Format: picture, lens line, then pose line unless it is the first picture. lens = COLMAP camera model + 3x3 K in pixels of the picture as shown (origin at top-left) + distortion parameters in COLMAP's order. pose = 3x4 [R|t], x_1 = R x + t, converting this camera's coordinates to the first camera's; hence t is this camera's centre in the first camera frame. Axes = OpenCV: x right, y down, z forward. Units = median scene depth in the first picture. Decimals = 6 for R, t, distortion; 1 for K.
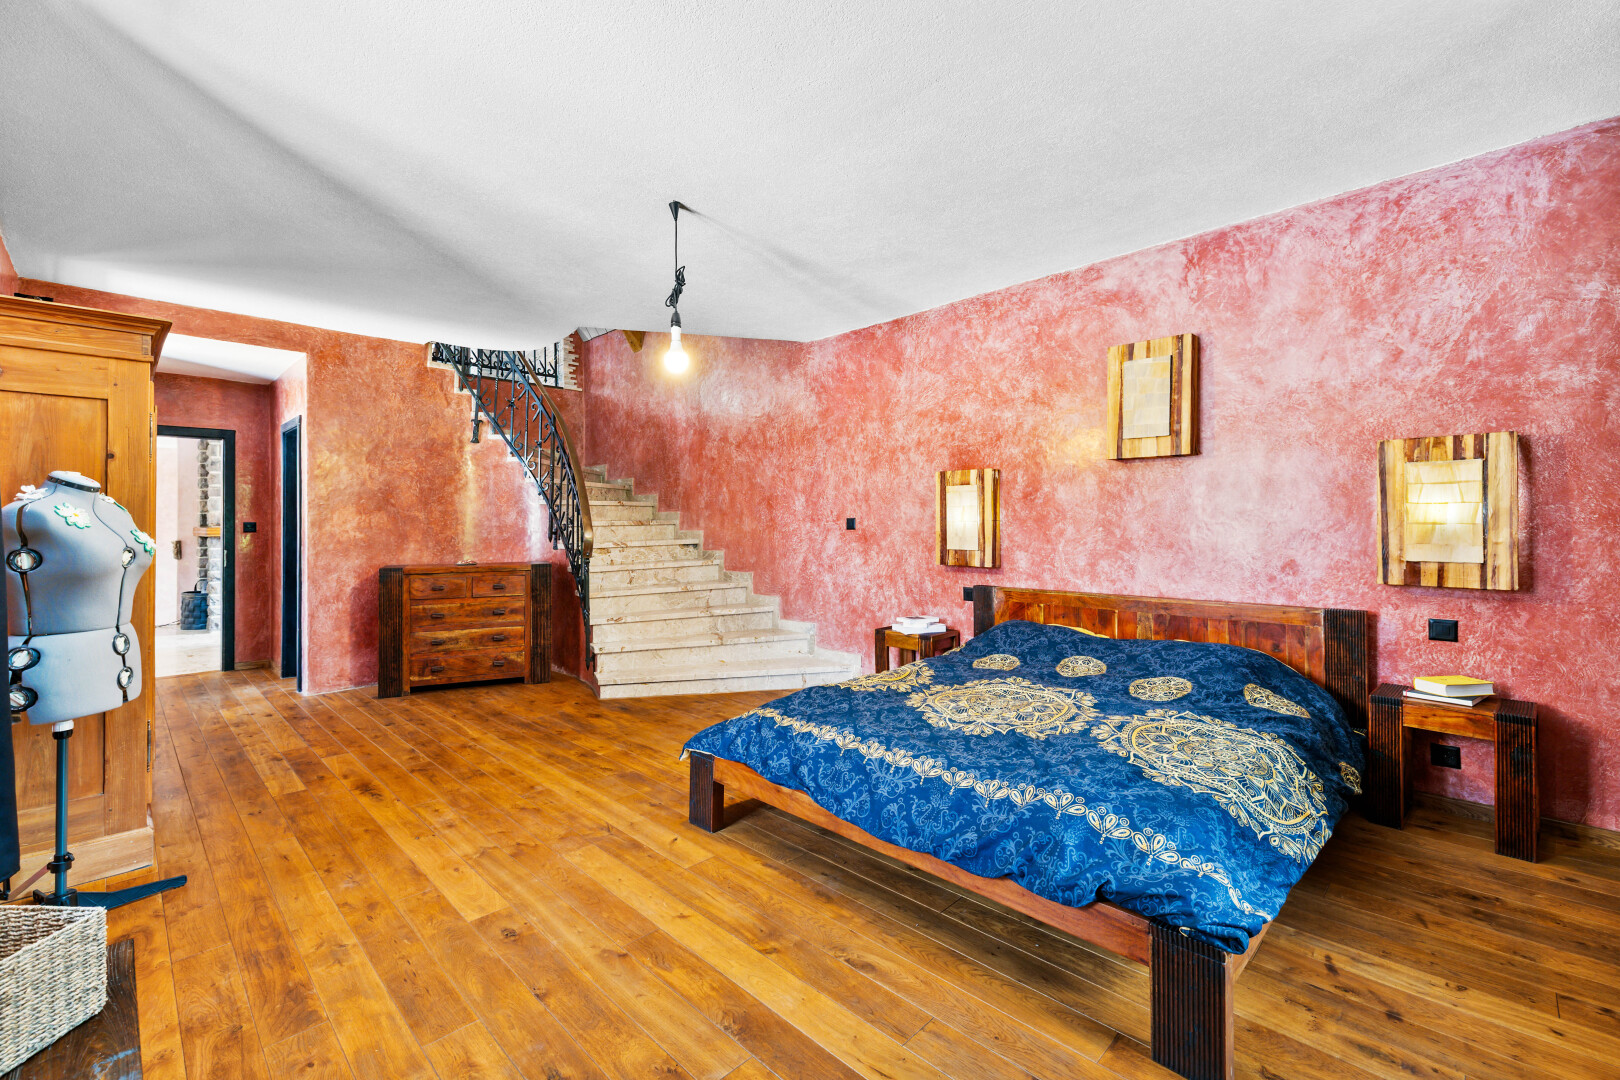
lens RADIAL K [[688.6, 0, 811.3], [0, 688.6, 531.5], [0, 0, 1]] dist [-0.001301, -0.000523]
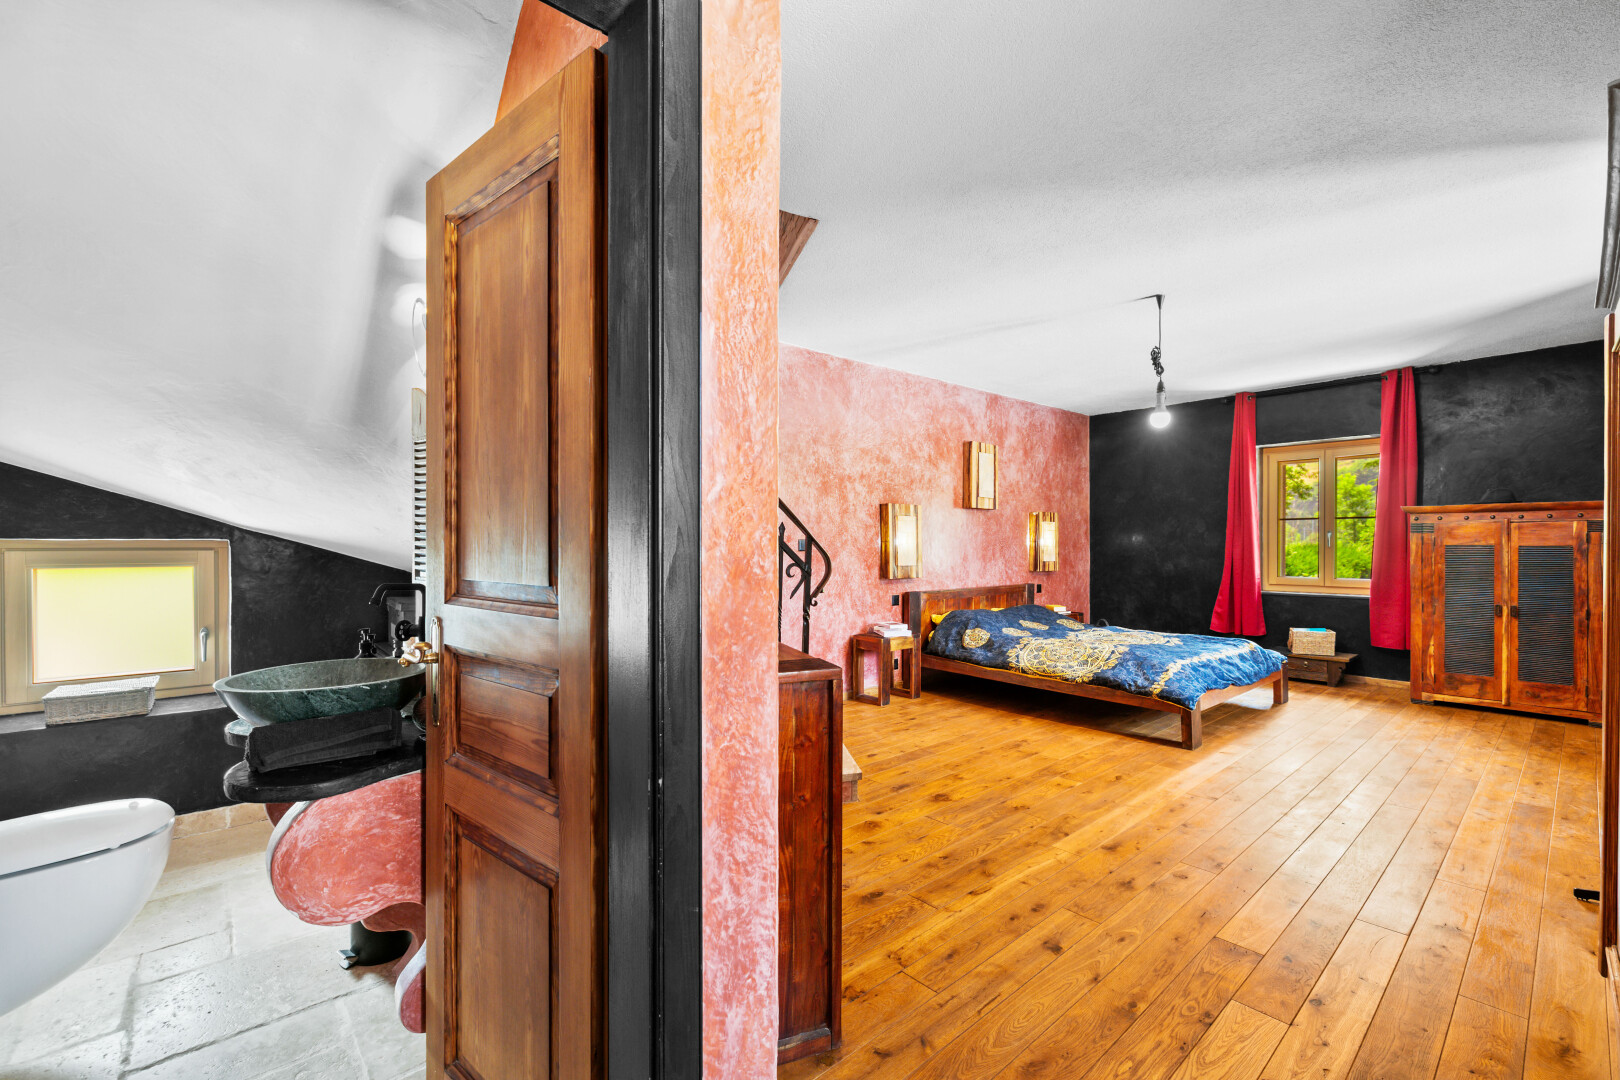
lens RADIAL K [[688.6, 0, 811.1], [0, 688.6, 541.8], [0, 0, 1]] dist [-0.001301, -0.000523]
pose [[0.064573, -0.007699, 0.997883, -1.018255], [-0.004077, 0.999960, 0.007979, -0.026927], [-0.997905, -0.004584, 0.064540, 1.025758]]
